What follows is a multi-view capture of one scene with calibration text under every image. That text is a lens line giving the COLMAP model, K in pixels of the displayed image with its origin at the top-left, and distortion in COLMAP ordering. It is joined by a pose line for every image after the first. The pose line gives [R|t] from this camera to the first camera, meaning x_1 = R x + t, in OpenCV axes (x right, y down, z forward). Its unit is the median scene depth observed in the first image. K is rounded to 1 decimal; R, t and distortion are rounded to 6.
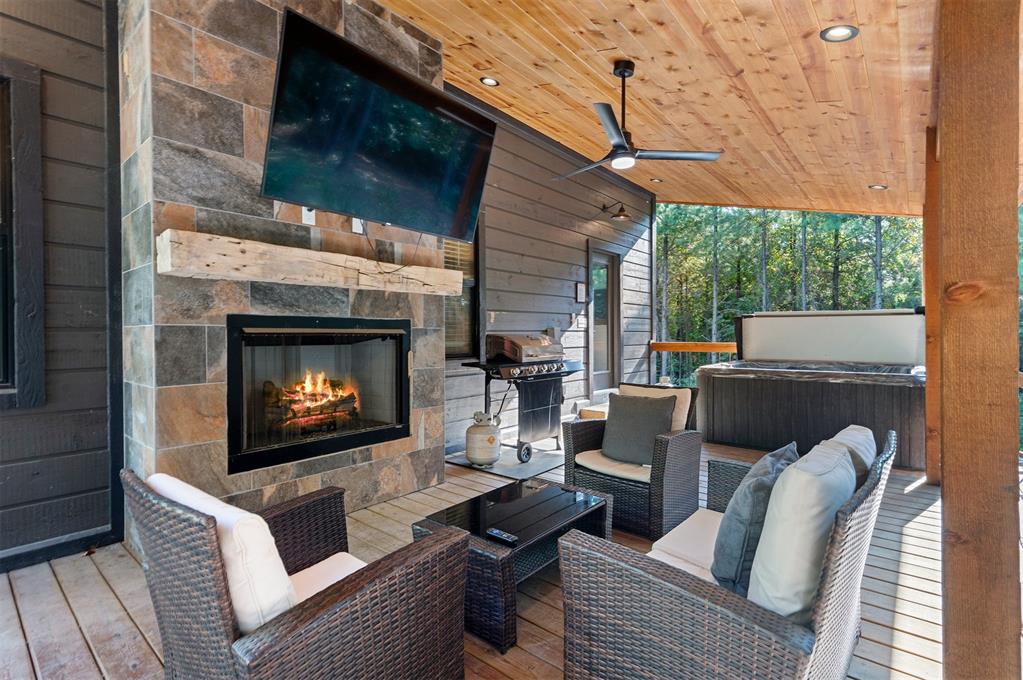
lens RADIAL K [[467.8, 0, 513.3], [0, 467.8, 334.7], [0, 0, 1]] dist [0.016193, -0.006994]
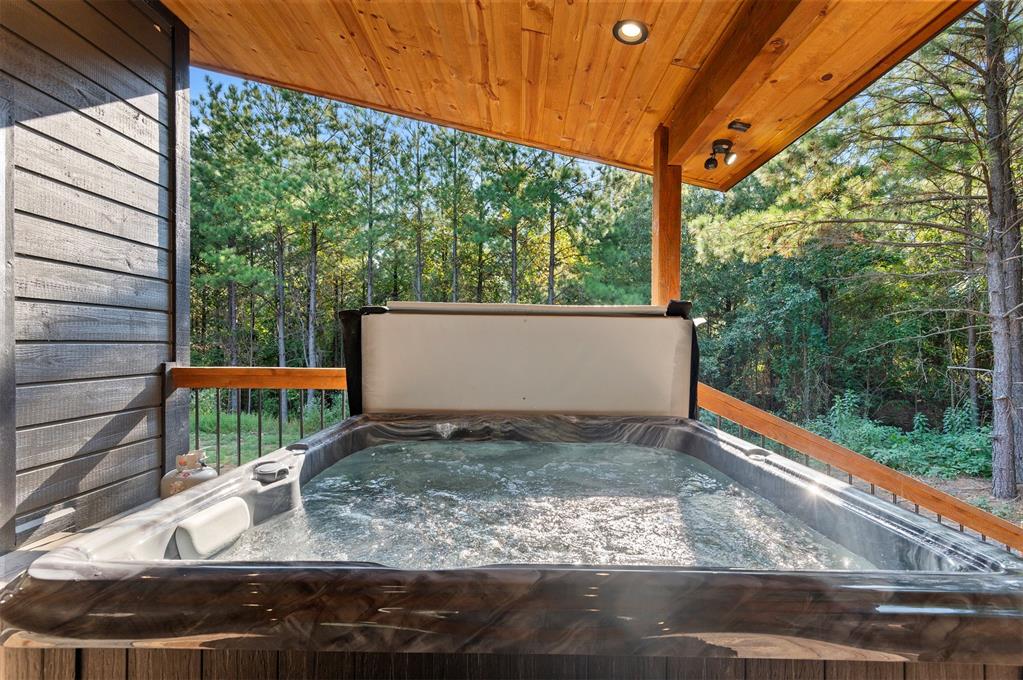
lens RADIAL K [[467.8, 0, 518.4], [0, 467.8, 363.3], [0, 0, 1]] dist [0.016193, -0.006994]
pose [[0.766858, -0.017435, 0.641580, 0.262324], [-0.008688, 0.999257, 0.037539, -0.006147], [-0.641758, -0.034362, 0.766137, 0.473061]]
